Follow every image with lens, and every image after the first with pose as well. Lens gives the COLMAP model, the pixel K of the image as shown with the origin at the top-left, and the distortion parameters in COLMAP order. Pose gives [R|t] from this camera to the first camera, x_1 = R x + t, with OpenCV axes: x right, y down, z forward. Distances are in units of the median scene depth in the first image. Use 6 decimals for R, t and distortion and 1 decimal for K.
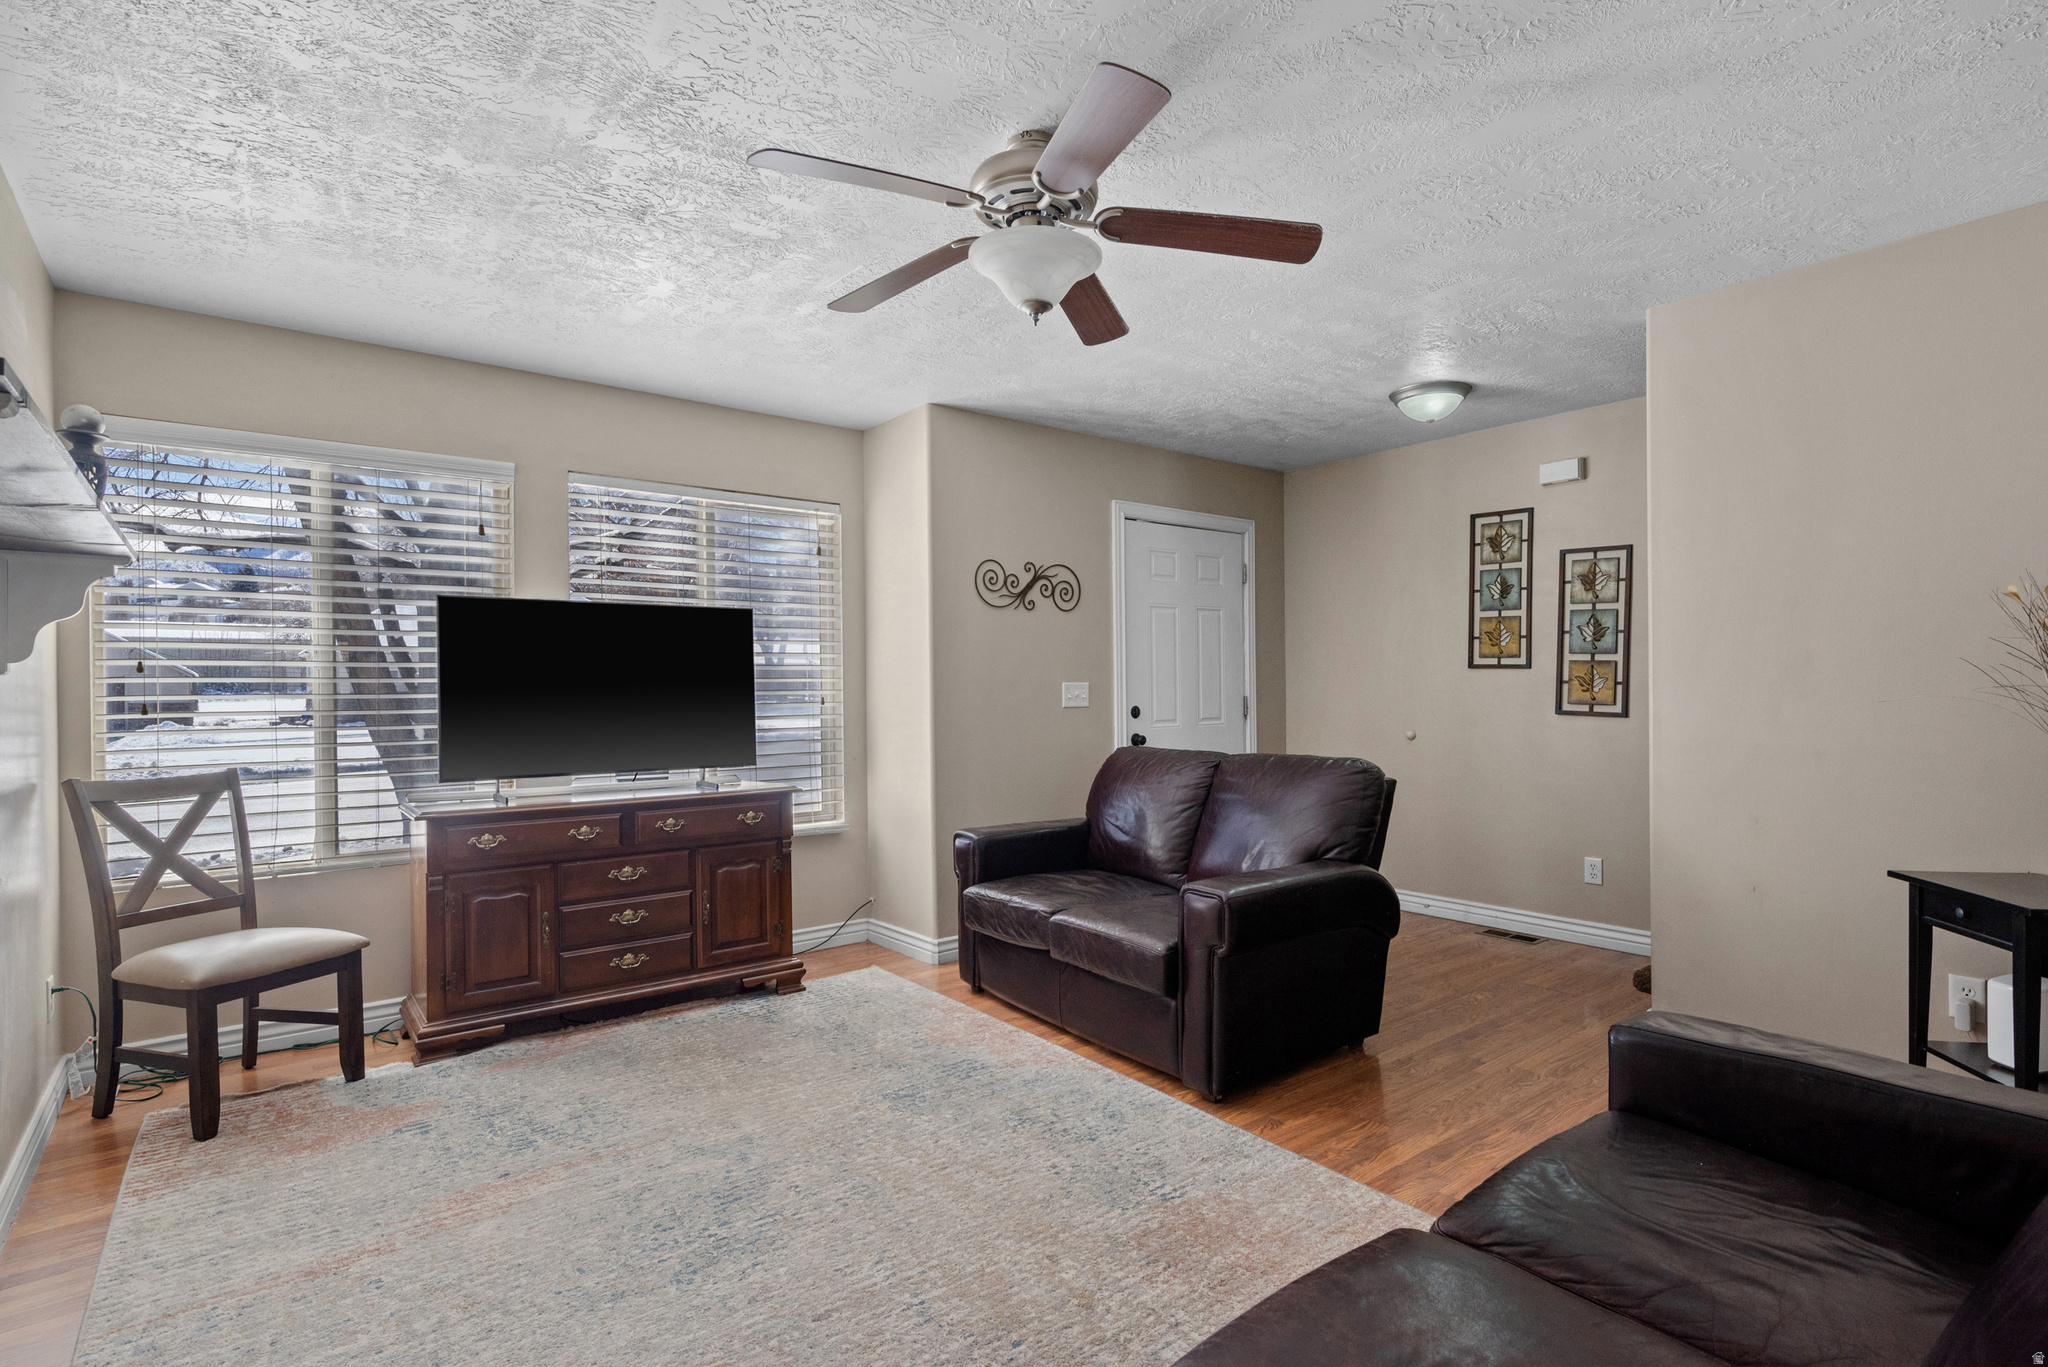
lens RADIAL K [[1008.4, 0, 1024.0], [0, 1008.4, 683.5], [0, 0, 1]] dist [0.000634, -0.000234]
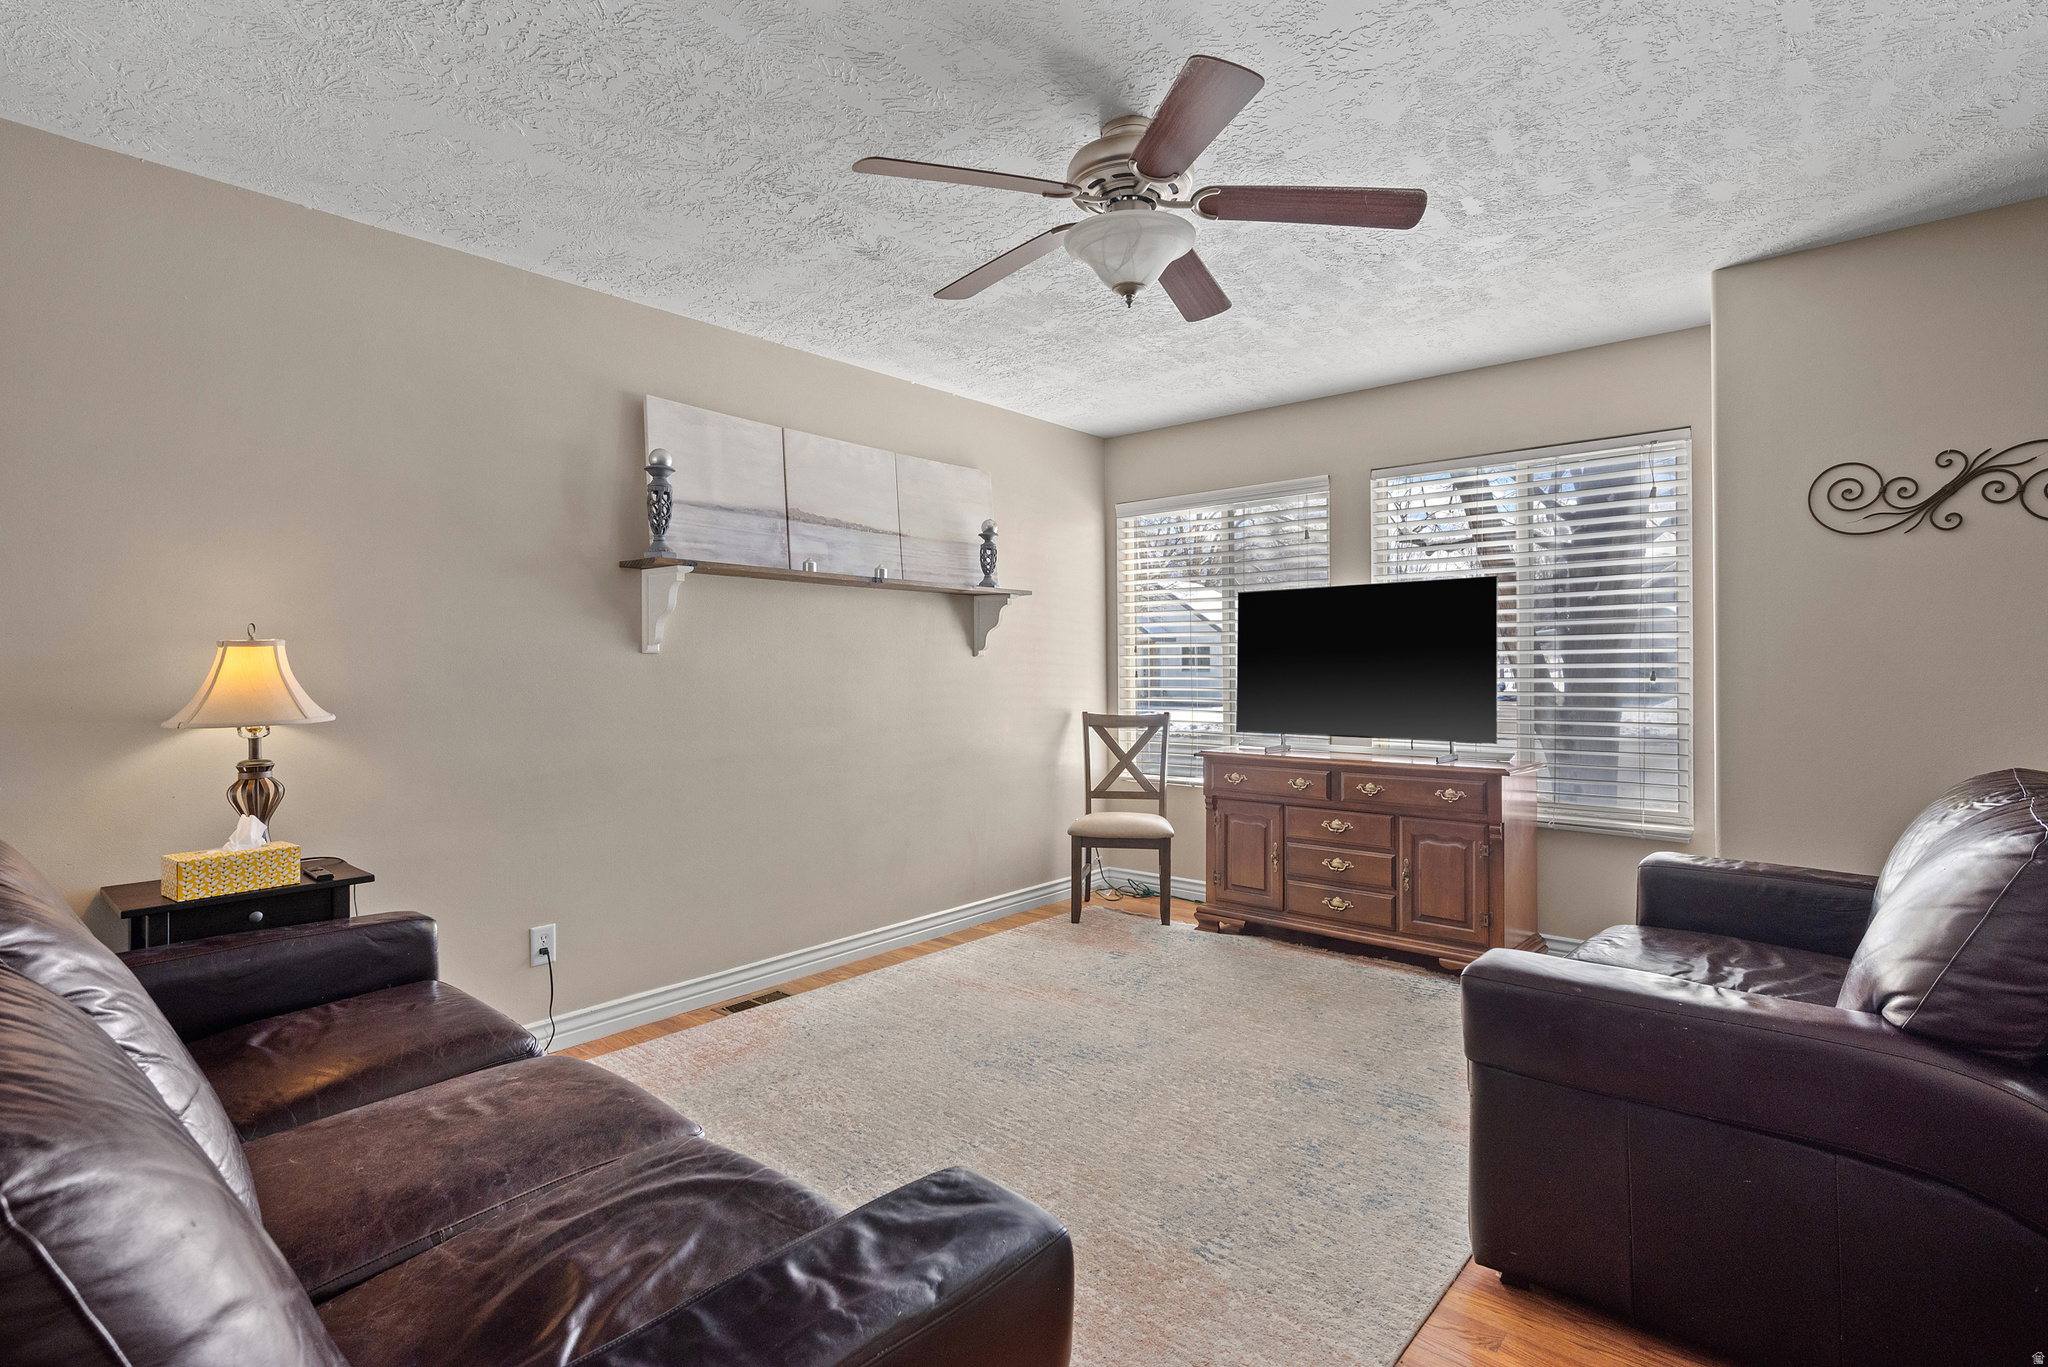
lens RADIAL K [[966.6, 0, 1023.1], [0, 966.6, 658.9], [0, 0, 1]] dist [0.001912, 0.000021]
pose [[0.194327, -0.002027, -0.980935, 0.654737], [0.009757, 0.999952, -0.000133, -0.001965], [0.980888, -0.009545, 0.194337, 0.486850]]
